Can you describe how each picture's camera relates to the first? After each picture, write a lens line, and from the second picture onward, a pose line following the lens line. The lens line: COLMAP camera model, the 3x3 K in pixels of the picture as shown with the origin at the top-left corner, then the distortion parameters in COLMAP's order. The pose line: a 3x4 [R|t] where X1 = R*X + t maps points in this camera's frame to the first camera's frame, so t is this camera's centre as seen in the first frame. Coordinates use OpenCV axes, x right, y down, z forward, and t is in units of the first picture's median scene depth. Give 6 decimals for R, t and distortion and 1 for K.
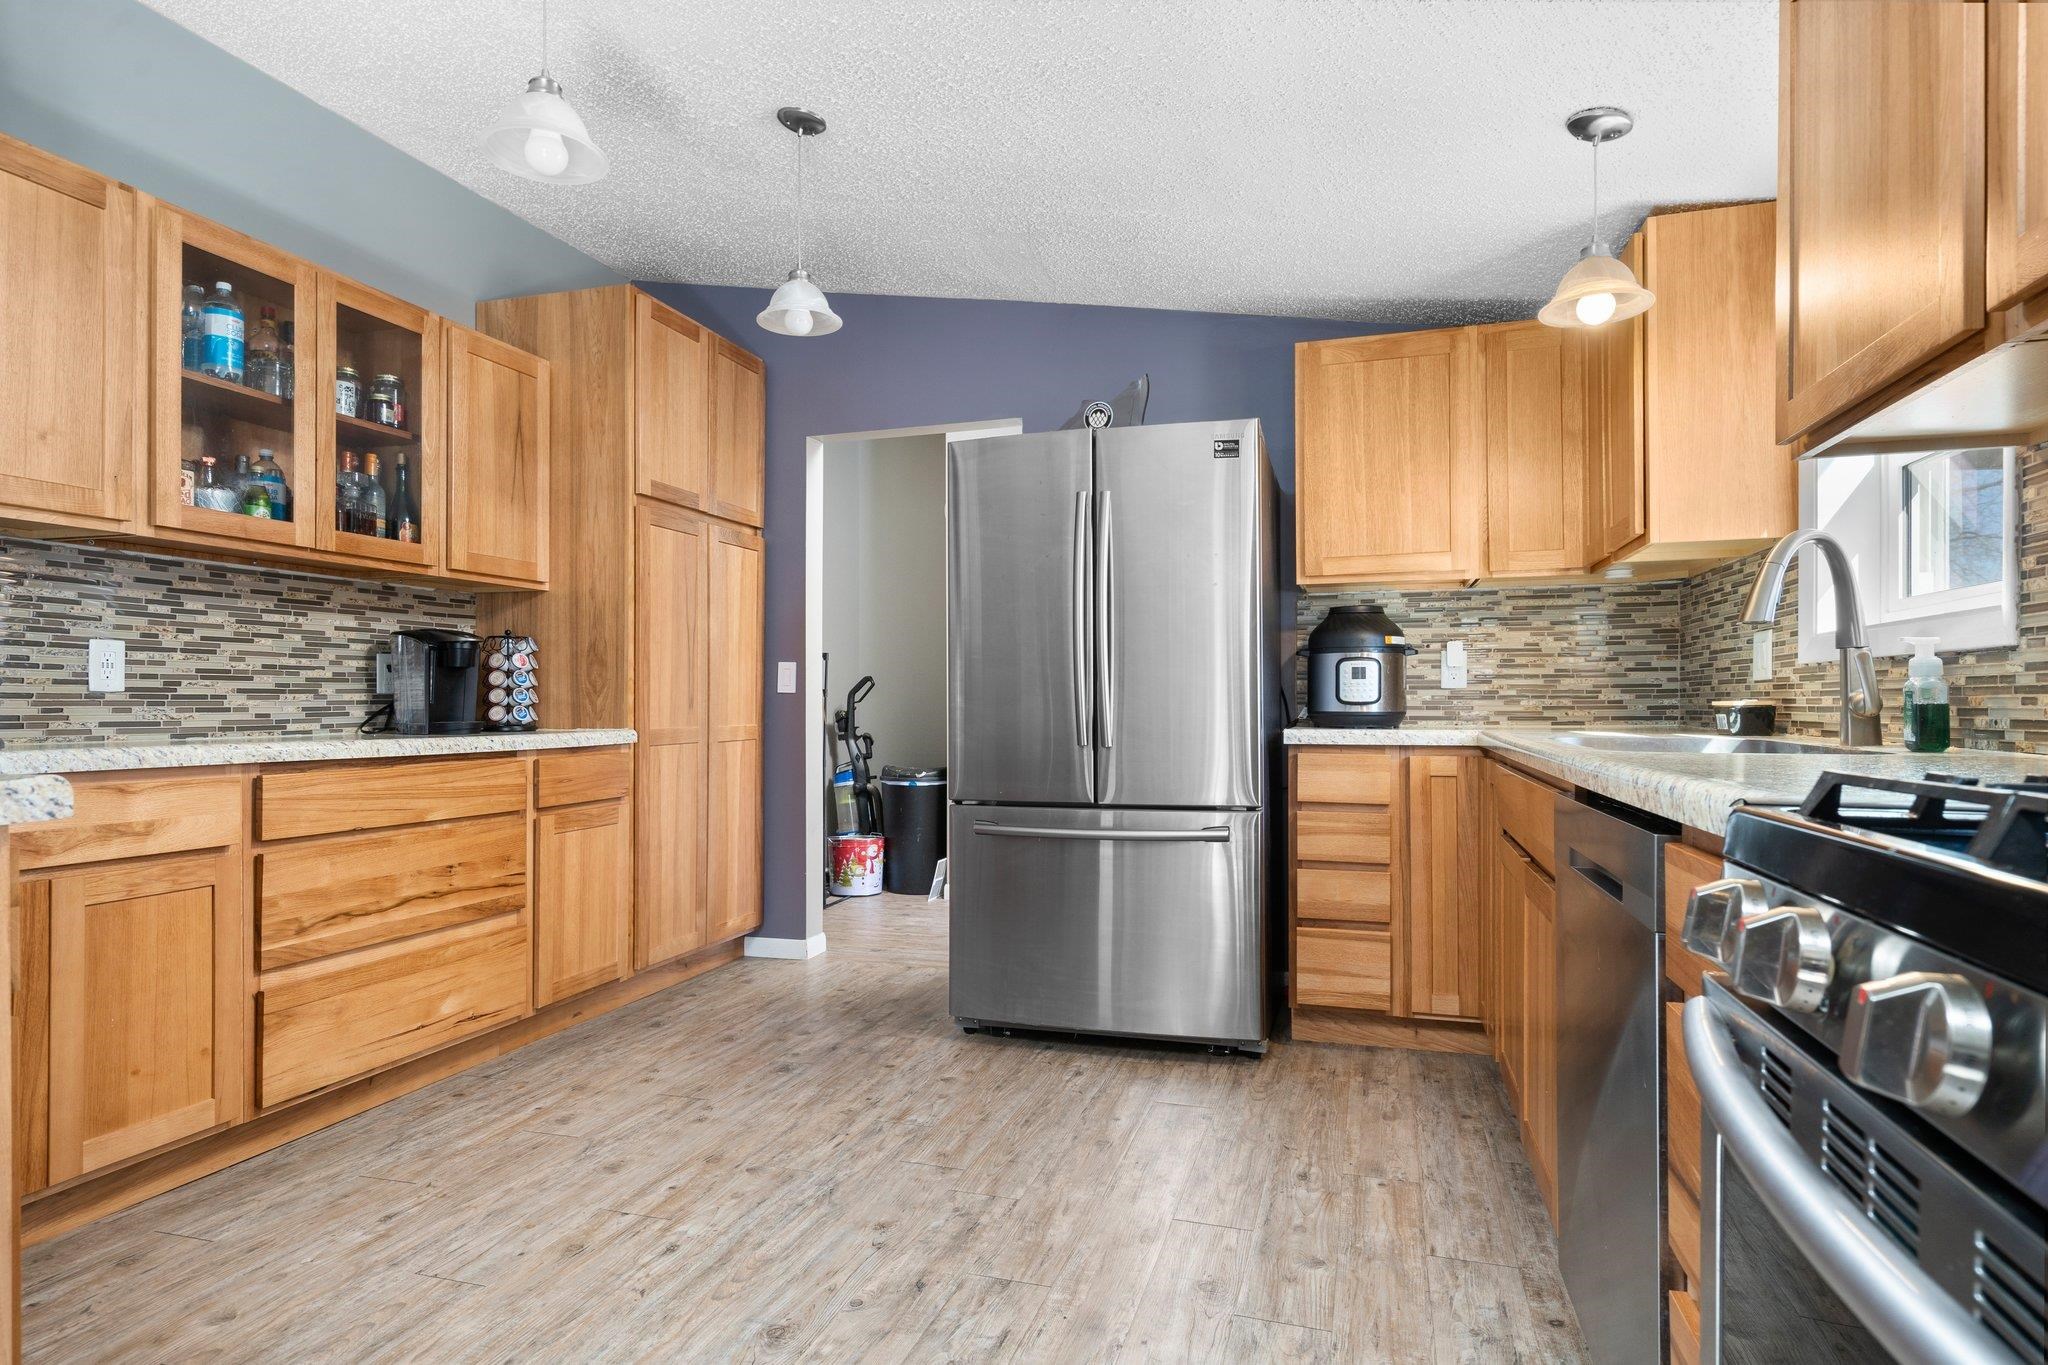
lens RADIAL K [[1131.5, 0, 1035.9], [0, 1131.5, 695.8], [0, 0, 1]] dist [0.014995, 0.001570]
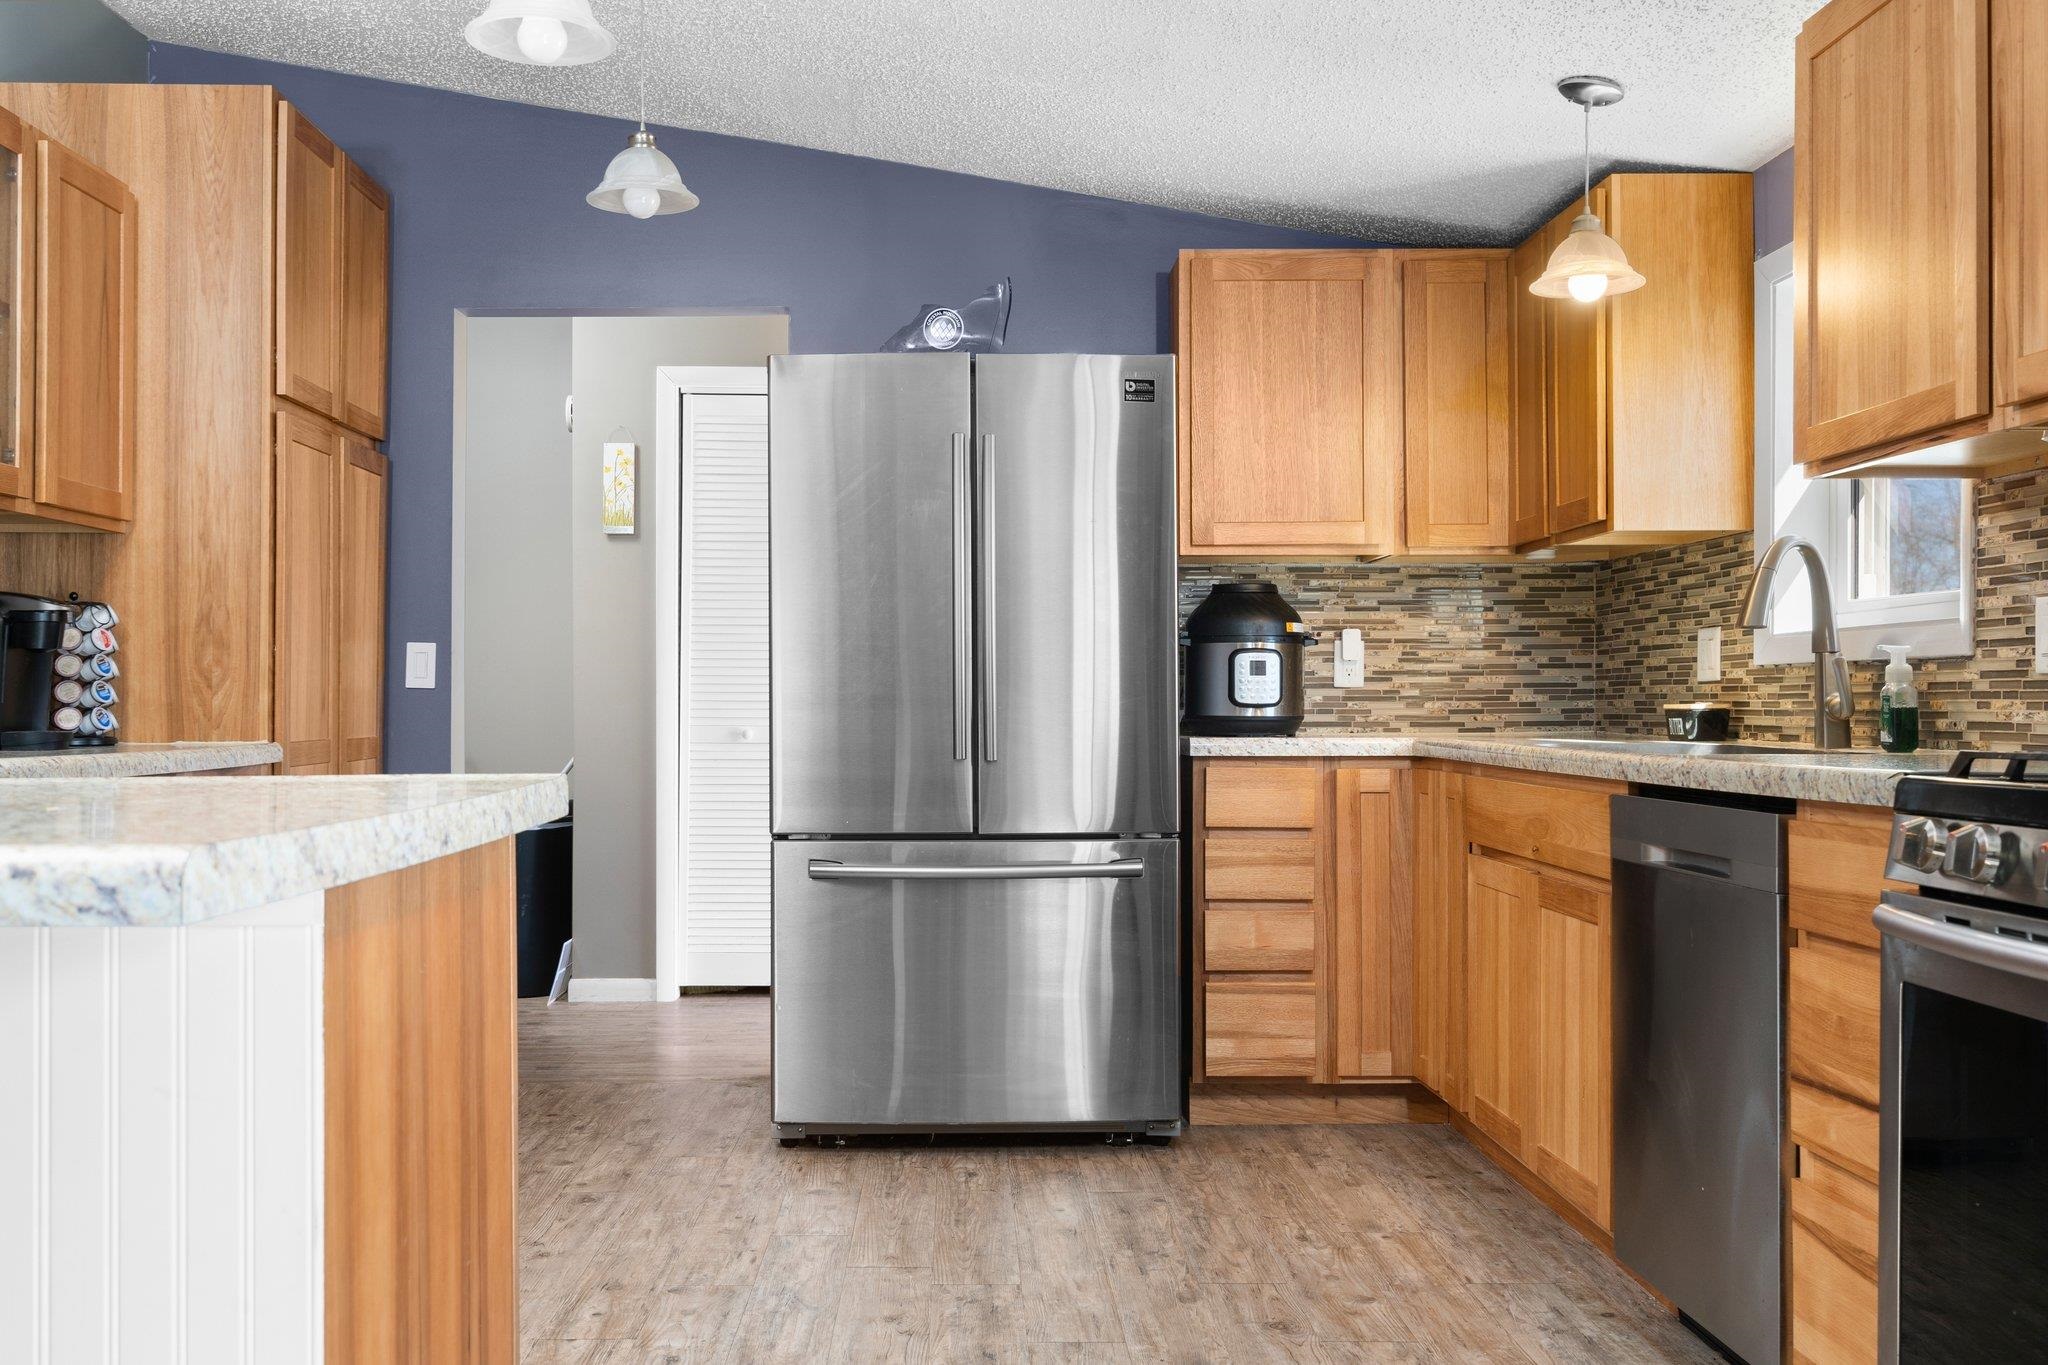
lens RADIAL K [[1937.6, 0, 1019.0], [0, 1937.6, 687.1], [0, 0, 1]] dist [0.022577, 0.000000]
pose [[0.949461, 0.004652, 0.313852, -0.325325], [-0.004054, 0.999989, -0.002557, -0.002324], [-0.313860, 0.001155, 0.949469, -0.267606]]
